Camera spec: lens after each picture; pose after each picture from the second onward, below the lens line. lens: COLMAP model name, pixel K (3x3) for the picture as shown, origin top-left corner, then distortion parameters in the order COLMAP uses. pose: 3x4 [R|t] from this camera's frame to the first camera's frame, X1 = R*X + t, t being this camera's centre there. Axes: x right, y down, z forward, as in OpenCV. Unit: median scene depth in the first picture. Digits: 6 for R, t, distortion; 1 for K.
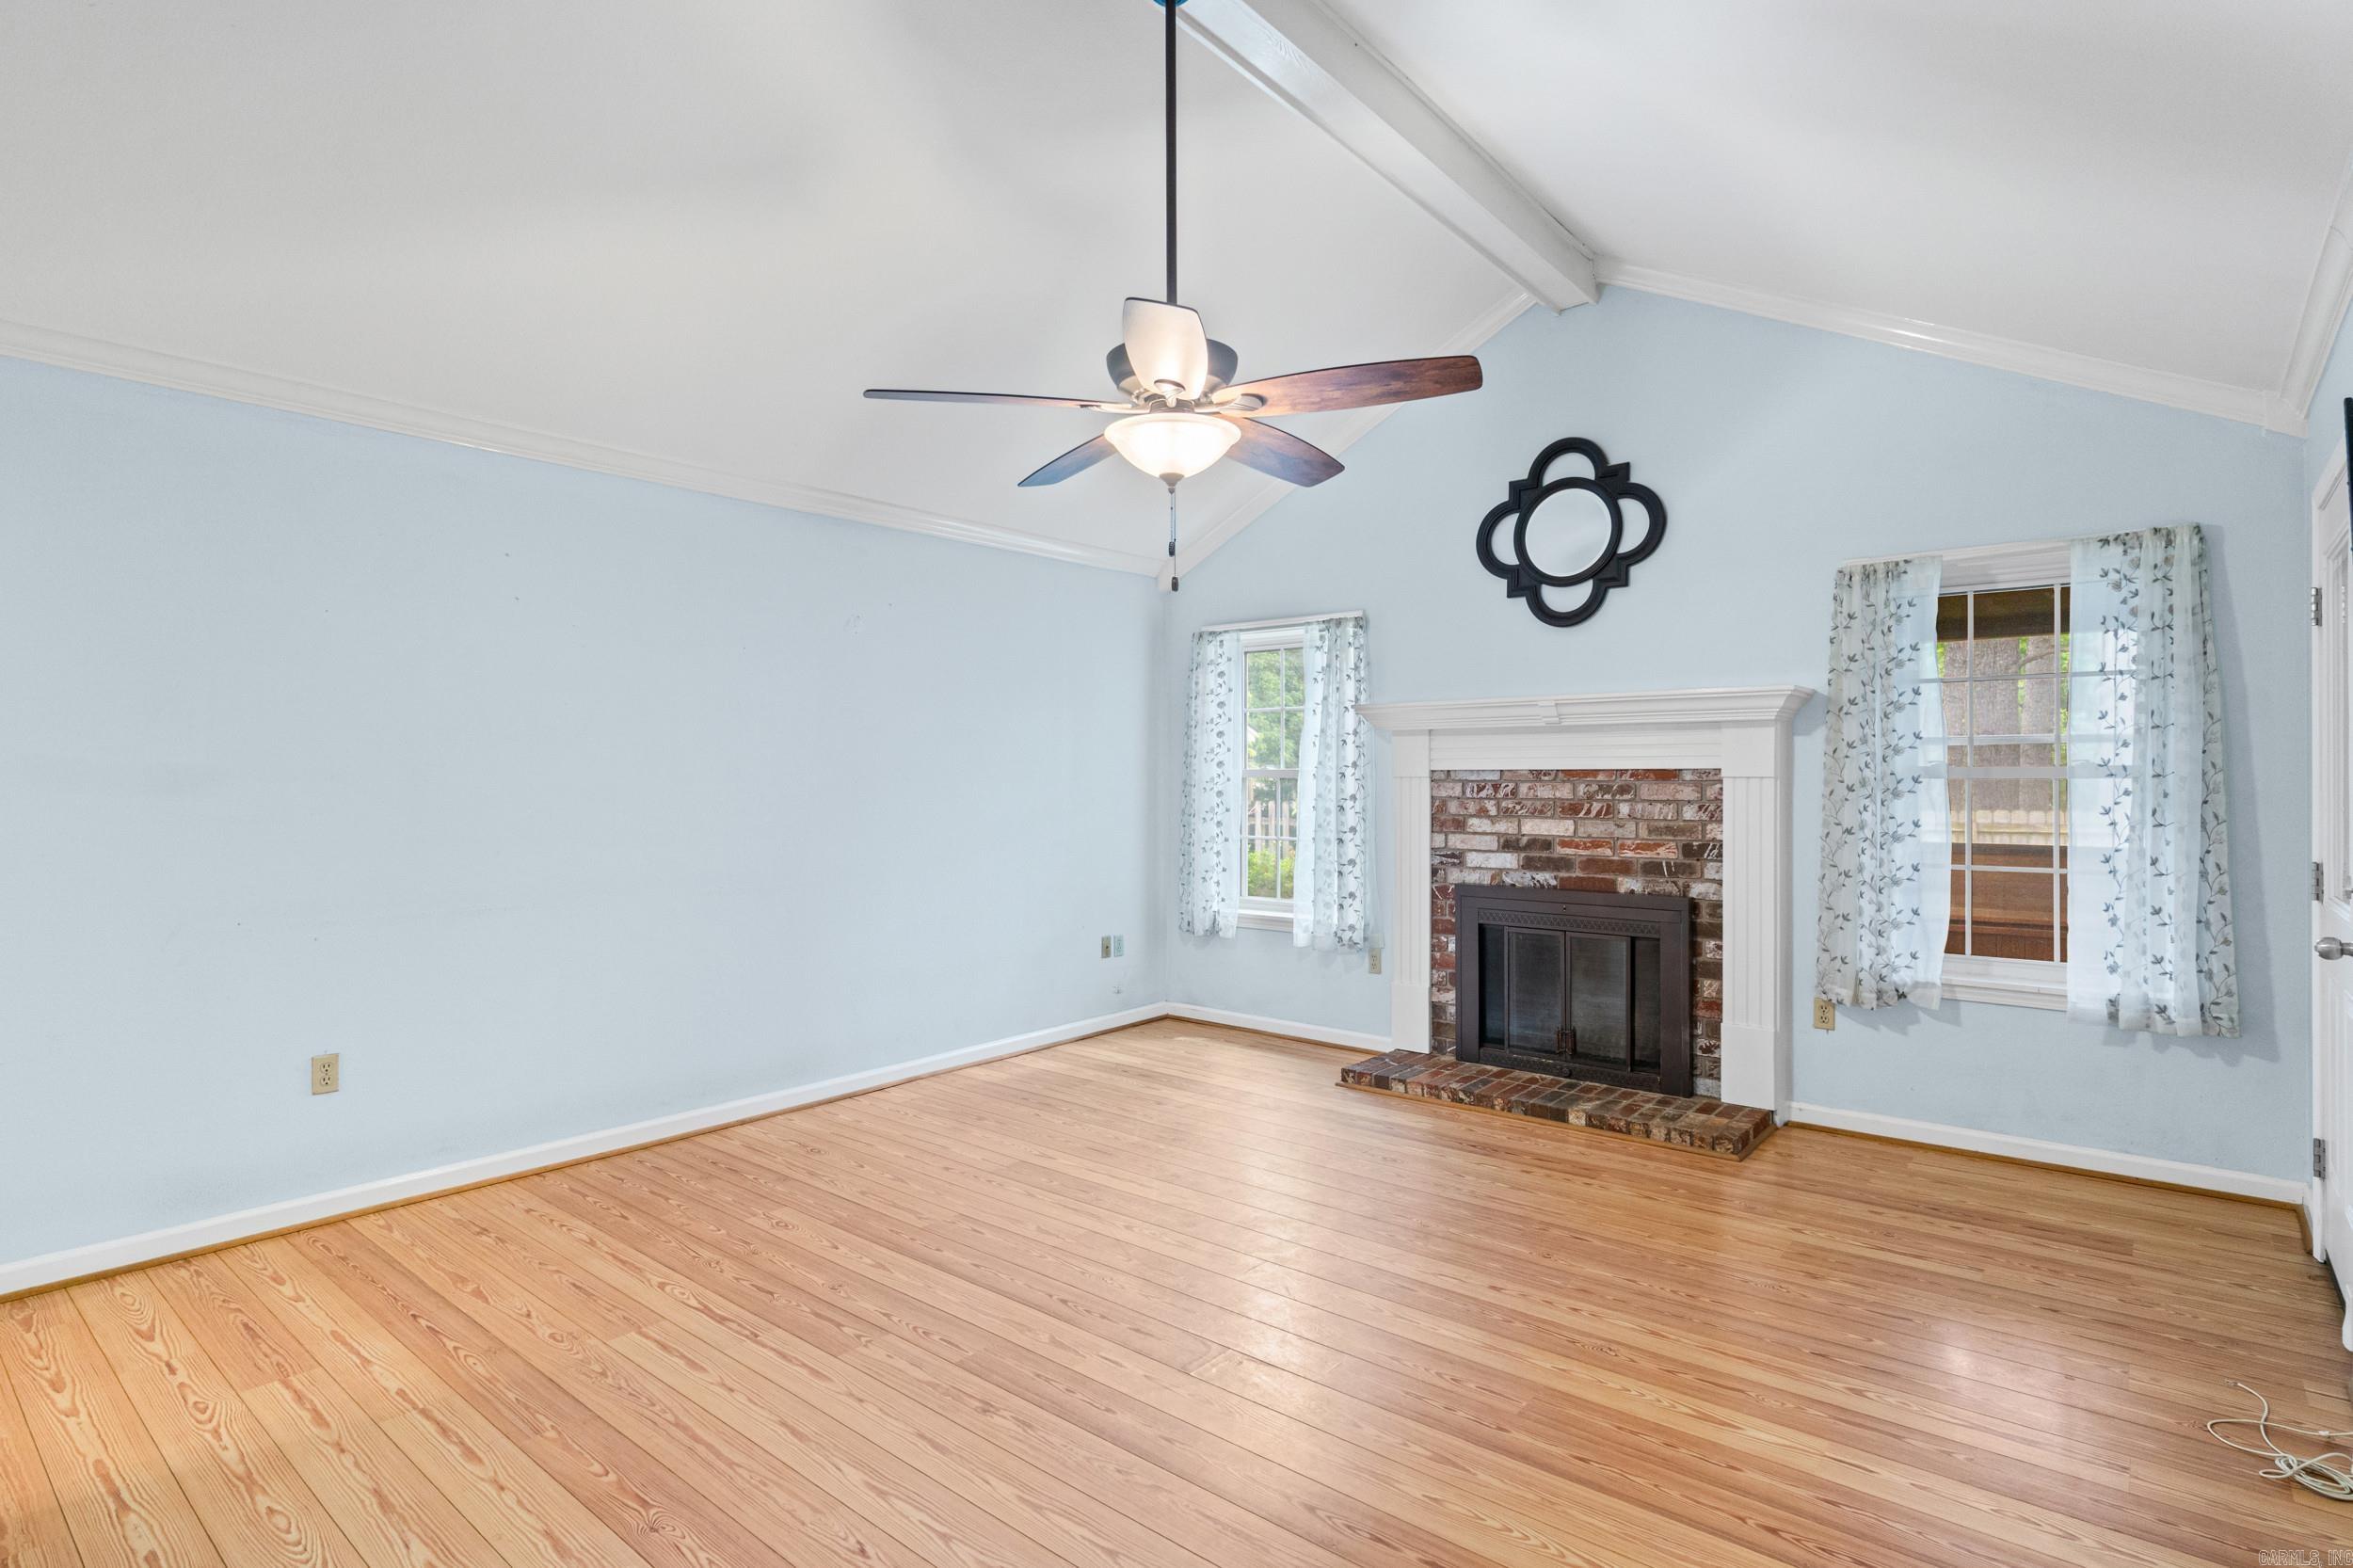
lens RADIAL K [[1189.9, 0, 1176.5], [0, 1189.9, 784.0], [0, 0, 1]] dist [-0.057785, 0.000157]
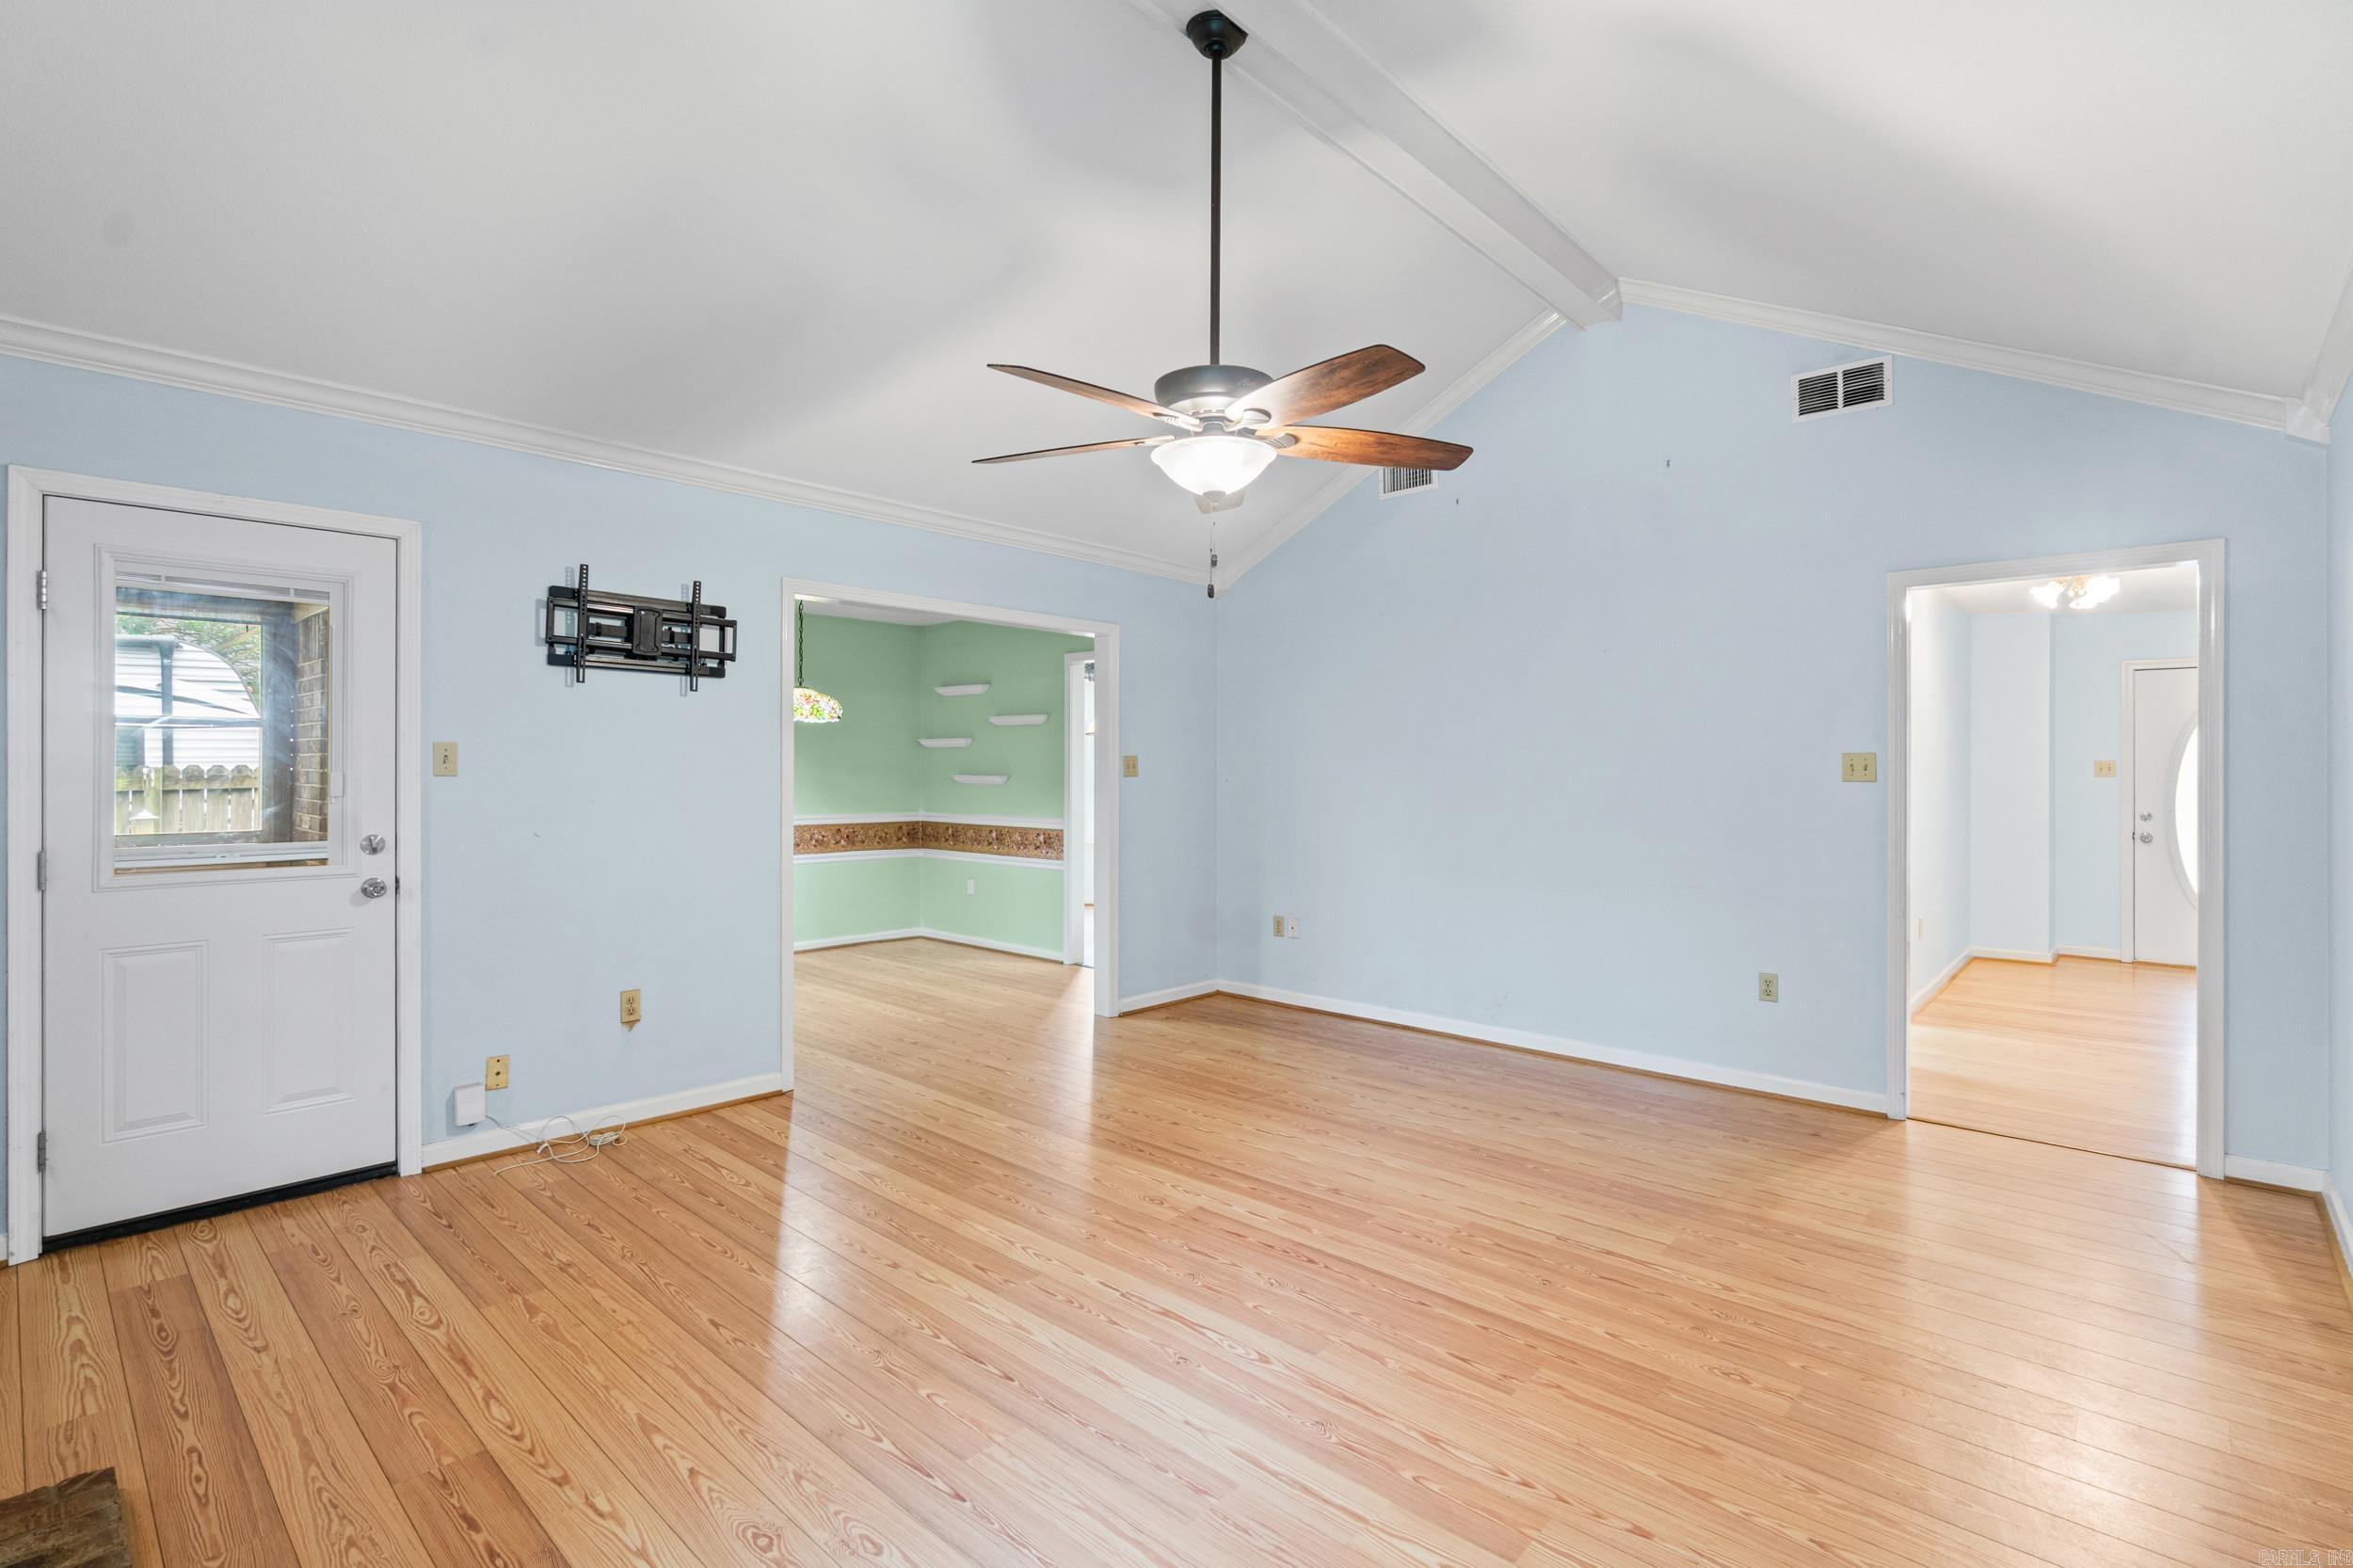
lens RADIAL K [[1097.8, 0, 1168.5], [0, 1097.8, 768.6], [0, 0, 1]] dist [-0.000908, -0.000064]
pose [[-0.998620, -0.004280, 0.052341, -0.015970], [-0.004198, 0.999990, 0.001669, -0.008004], [-0.052348, 0.001447, -0.998628, 1.923360]]
